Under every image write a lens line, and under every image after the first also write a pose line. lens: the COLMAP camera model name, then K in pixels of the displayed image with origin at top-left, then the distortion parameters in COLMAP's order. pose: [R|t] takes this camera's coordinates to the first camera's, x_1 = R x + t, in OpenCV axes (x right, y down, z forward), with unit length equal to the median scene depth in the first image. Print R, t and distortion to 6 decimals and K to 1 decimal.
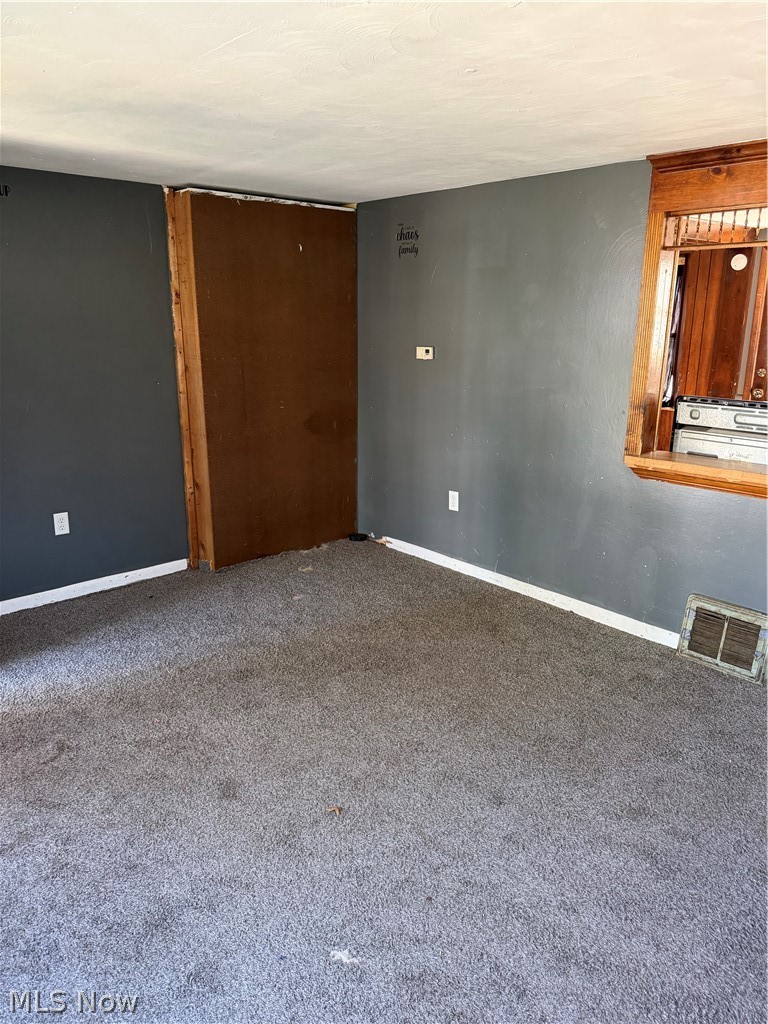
lens RADIAL K [[723.3, 0, 366.0], [0, 723.3, 516.6], [0, 0, 1]] dist [0.036671, -0.051441]
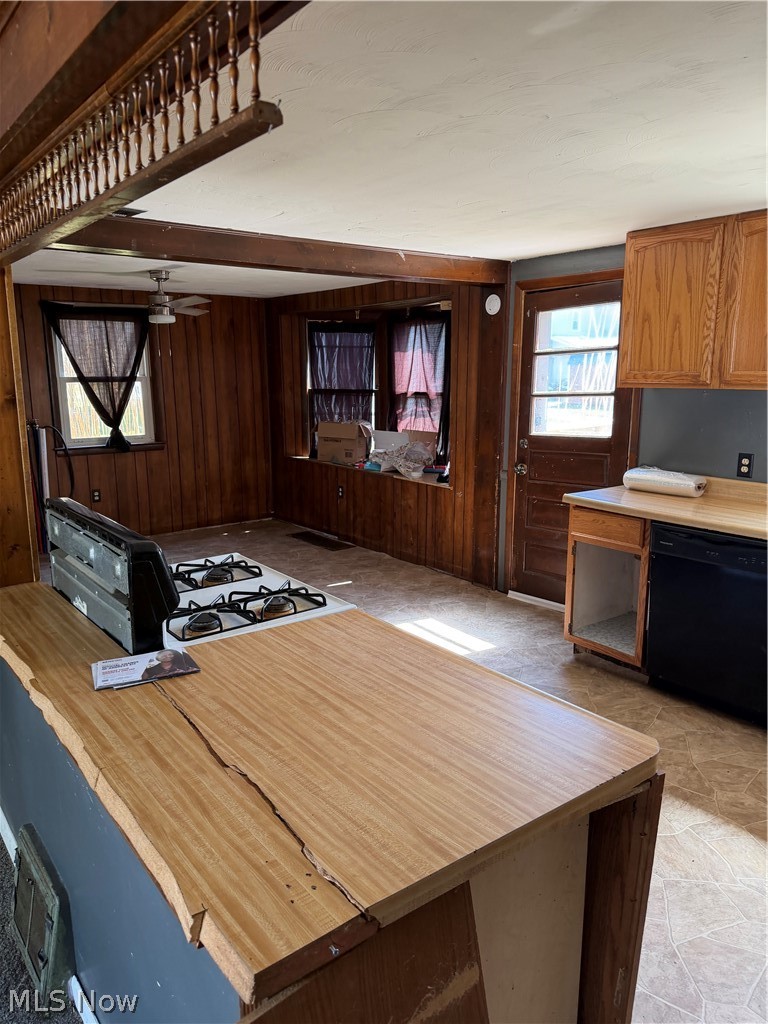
lens RADIAL K [[723.3, 0, 375.5], [0, 723.3, 516.6], [0, 0, 1]] dist [0.036671, -0.051441]
pose [[0.997372, 0.008766, -0.071913, 0.435593], [-0.013552, 0.997705, -0.066339, -0.063578], [0.071166, 0.067139, 0.995202, 0.217546]]
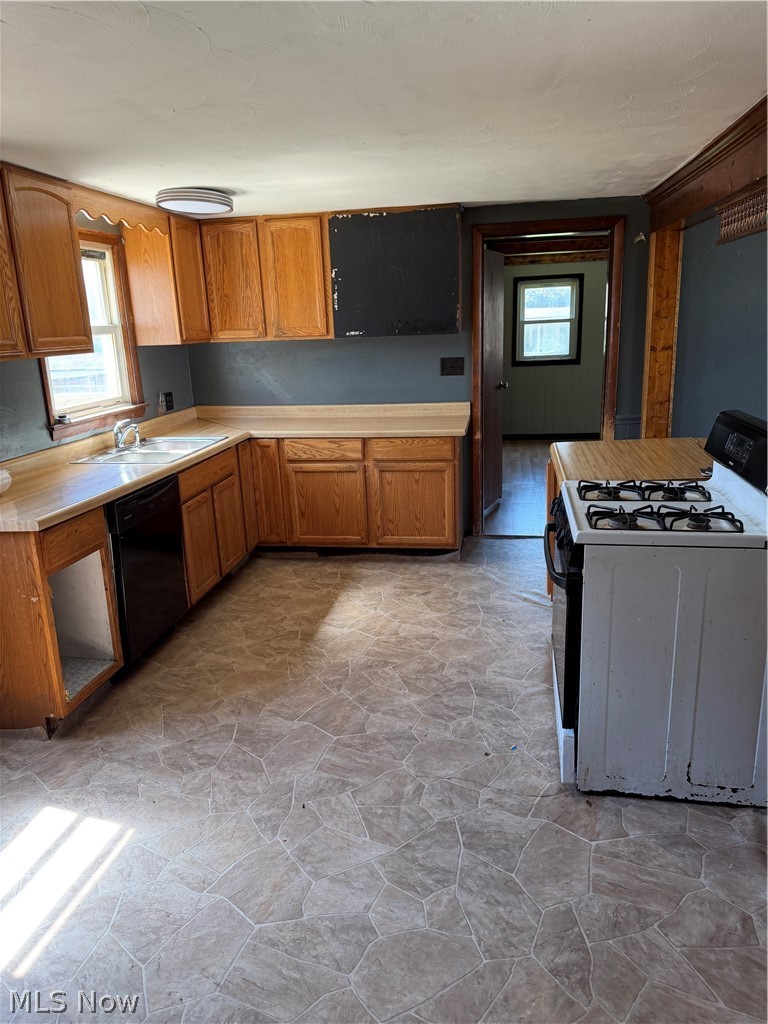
lens RADIAL K [[723.3, 0, 414.3], [0, 723.3, 509.2], [0, 0, 1]] dist [0.036671, -0.051441]
pose [[-0.657727, -0.173641, 0.732969, 0.099929], [0.222894, 0.884625, 0.409581, -0.254334], [-0.719523, 0.432767, -0.543139, 0.902693]]
